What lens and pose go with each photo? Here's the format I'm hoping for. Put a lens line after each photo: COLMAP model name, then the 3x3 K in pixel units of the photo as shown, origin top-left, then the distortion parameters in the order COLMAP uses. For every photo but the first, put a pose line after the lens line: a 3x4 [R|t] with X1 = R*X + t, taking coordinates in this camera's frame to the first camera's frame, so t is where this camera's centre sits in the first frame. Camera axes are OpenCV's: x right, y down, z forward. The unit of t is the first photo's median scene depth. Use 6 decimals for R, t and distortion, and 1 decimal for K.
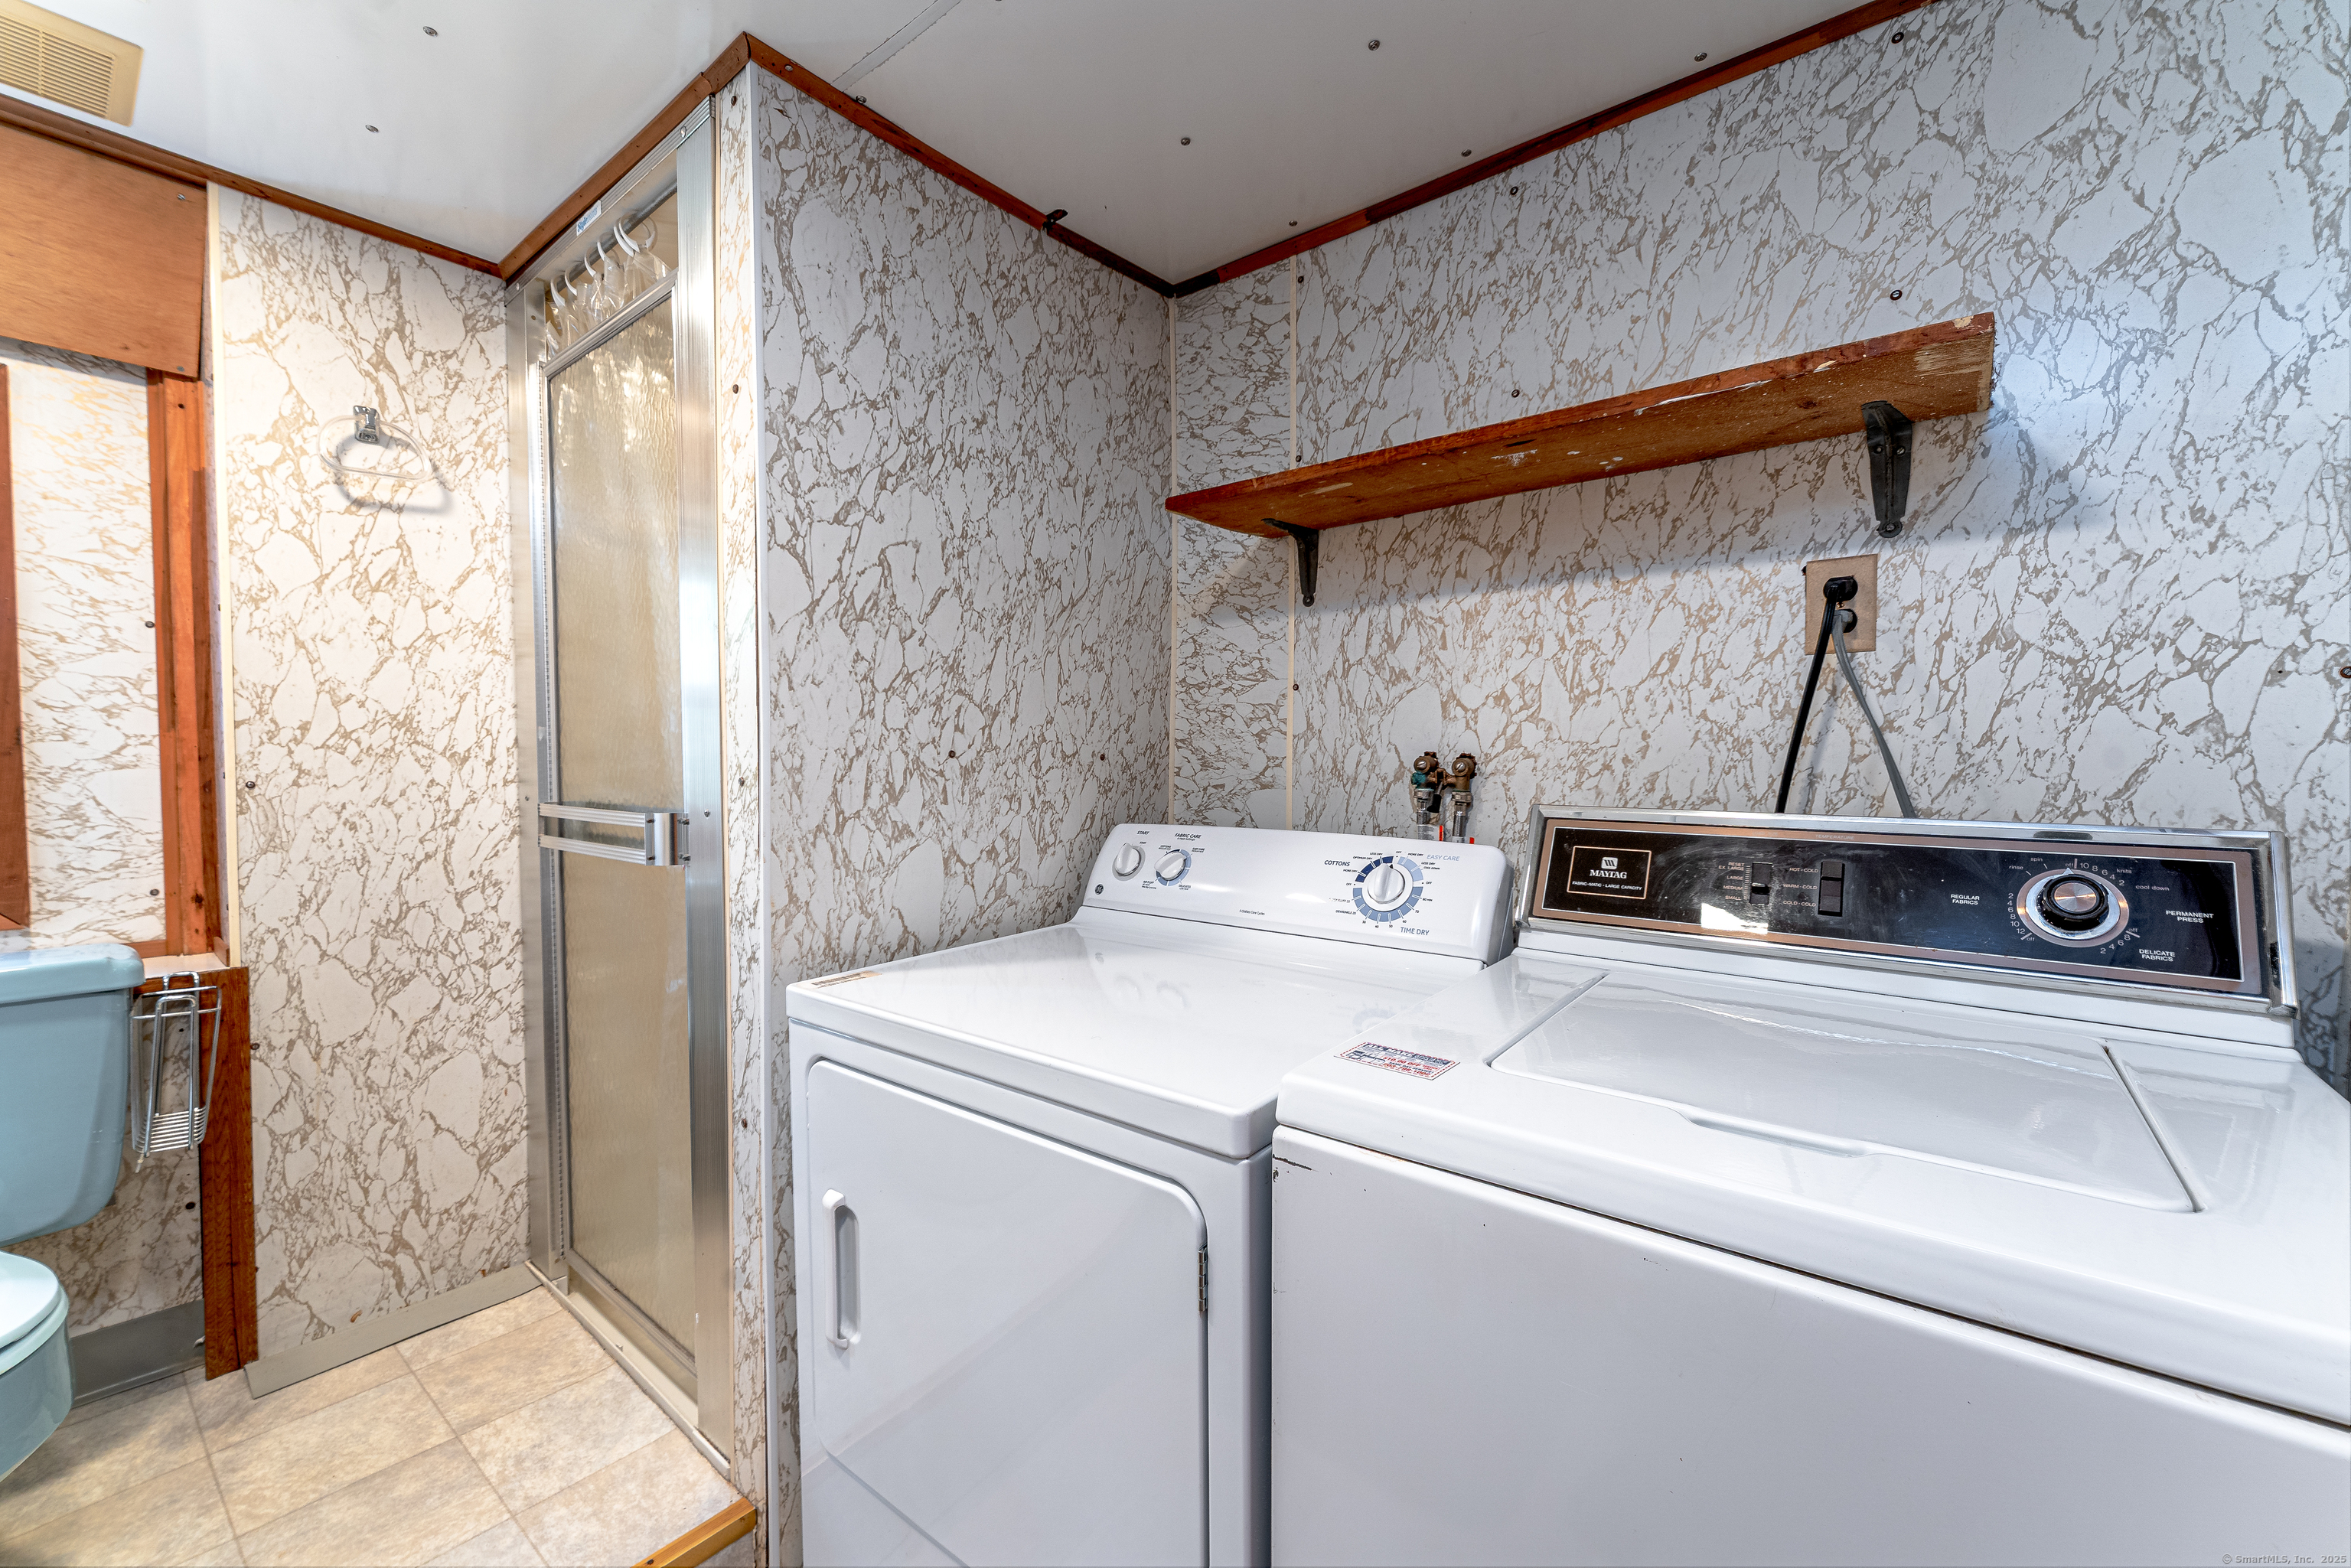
lens RADIAL K [[937.6, 0, 1170.3], [0, 937.6, 787.5], [0, 0, 1]] dist [-0.000307, 0.000143]
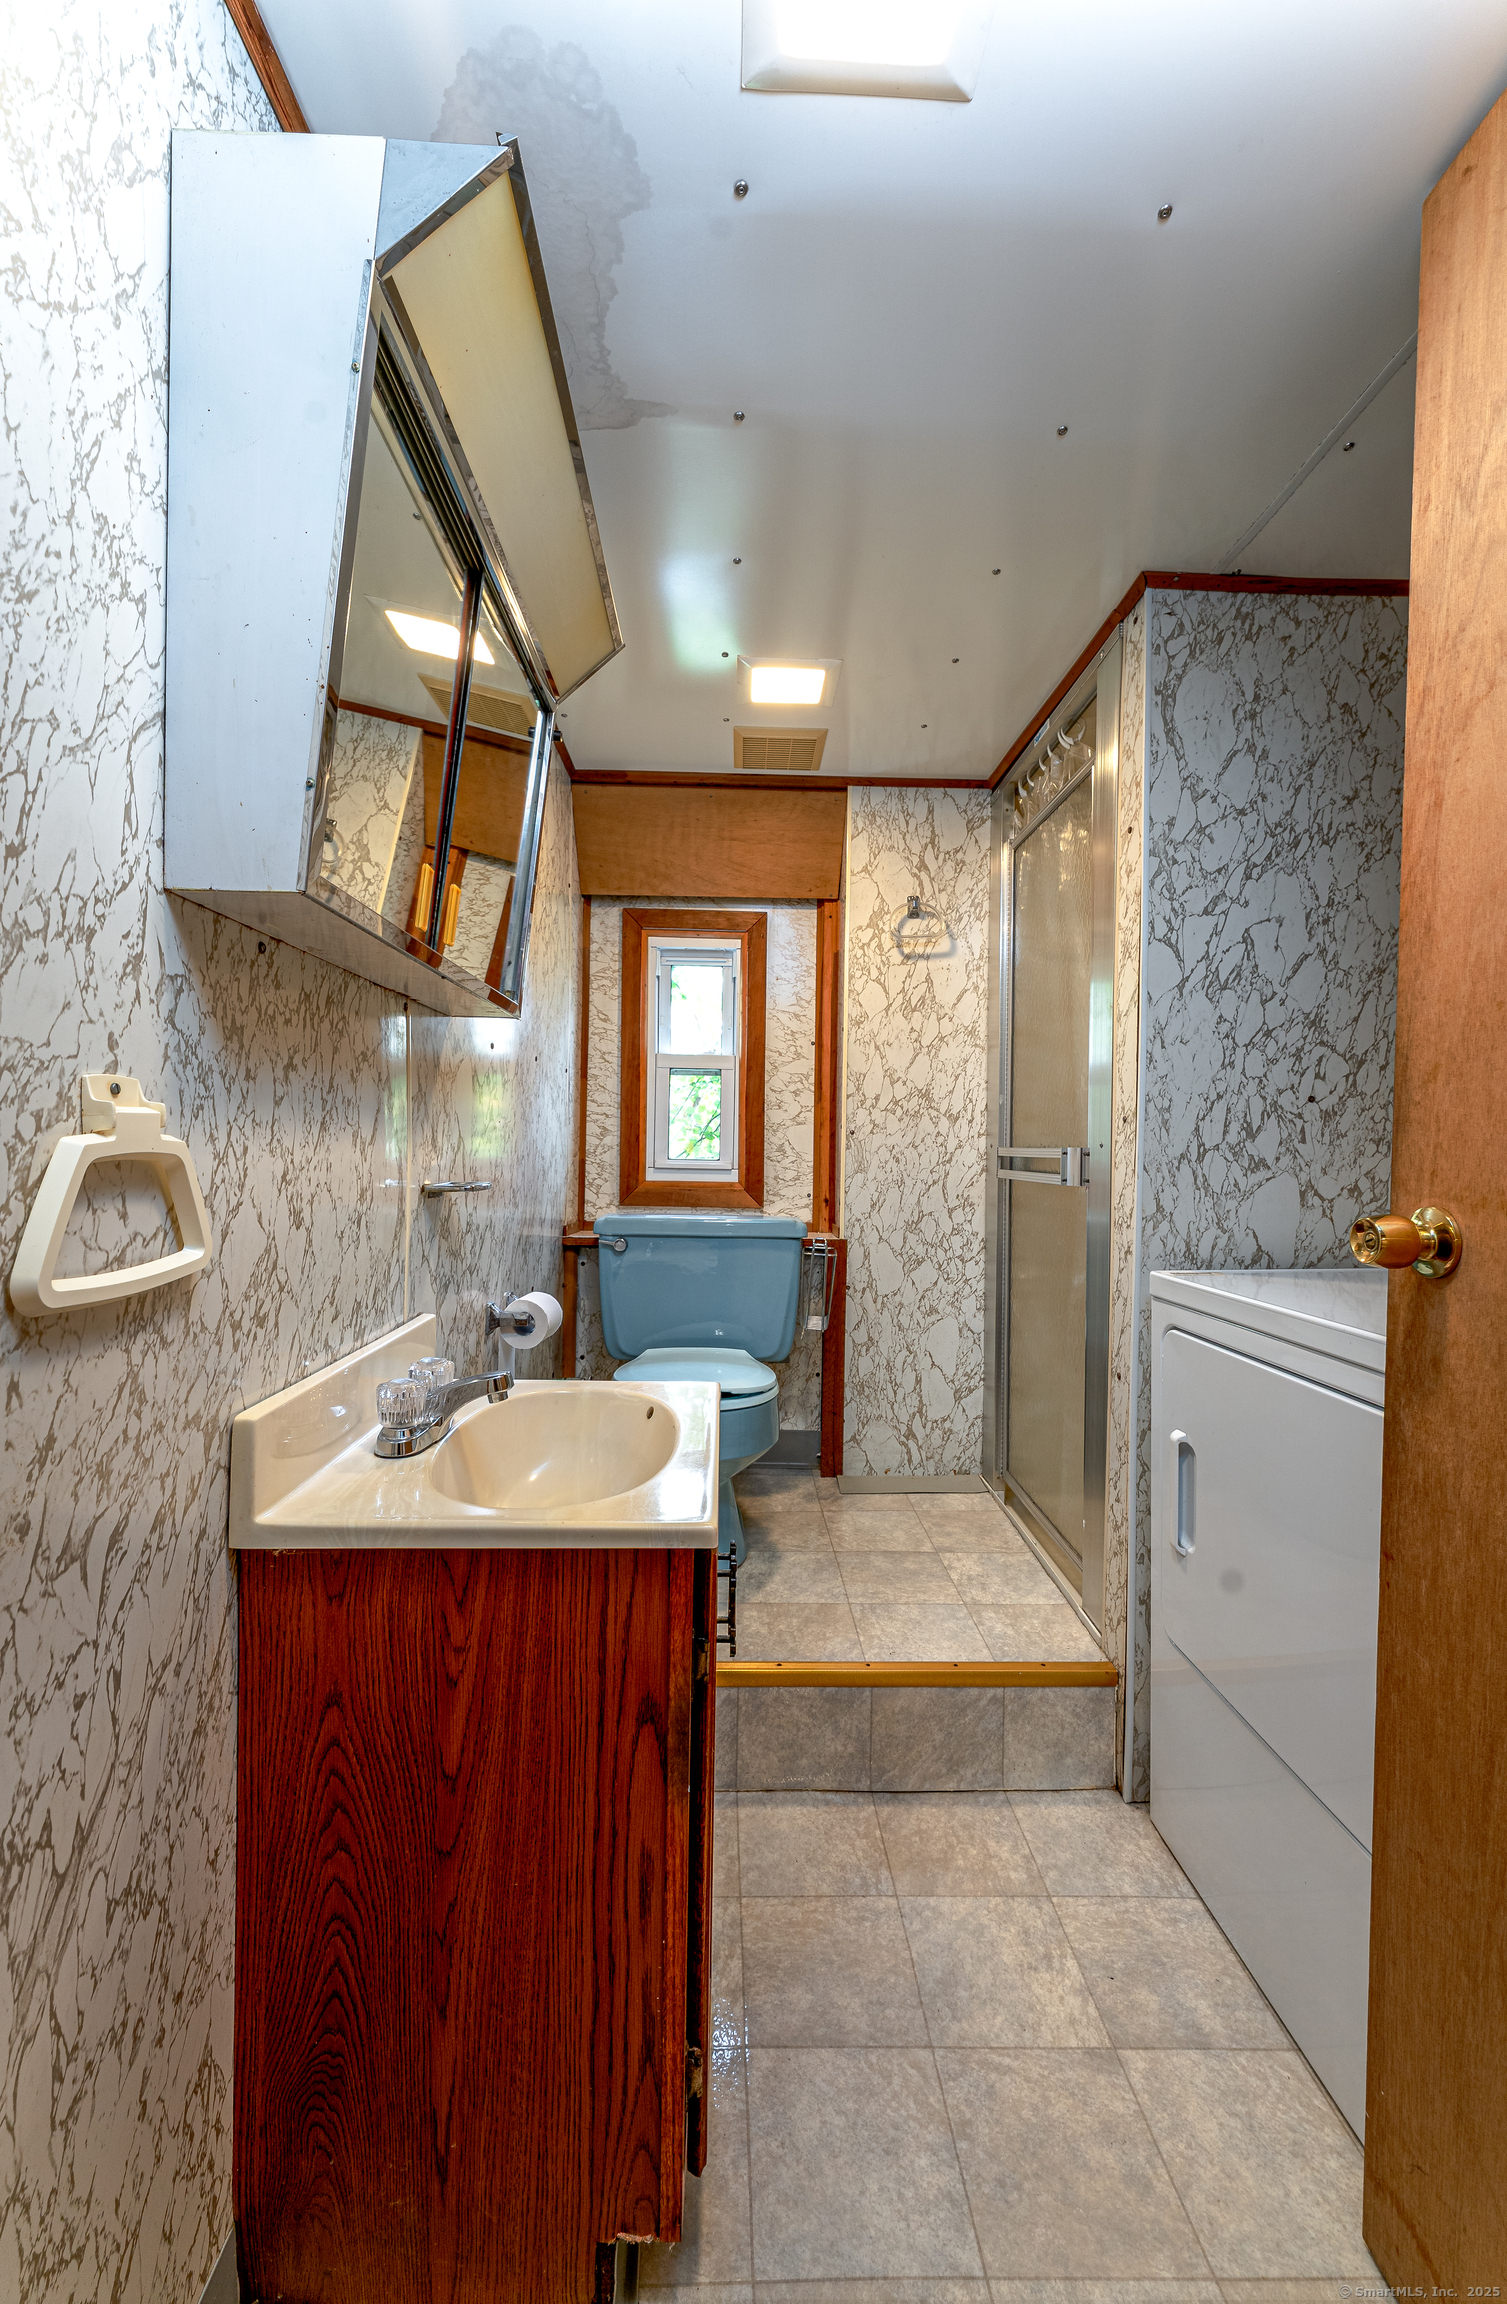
lens RADIAL K [[924.0, 0, 748.6], [0, 924.0, 1150.9], [0, 0, 1]] dist [0.008168, -0.000164]
pose [[0.646603, 0.010745, -0.762751, 0.179544], [-0.040362, 0.998982, -0.020144, 0.076258], [0.761758, 0.043811, 0.646379, -0.231172]]
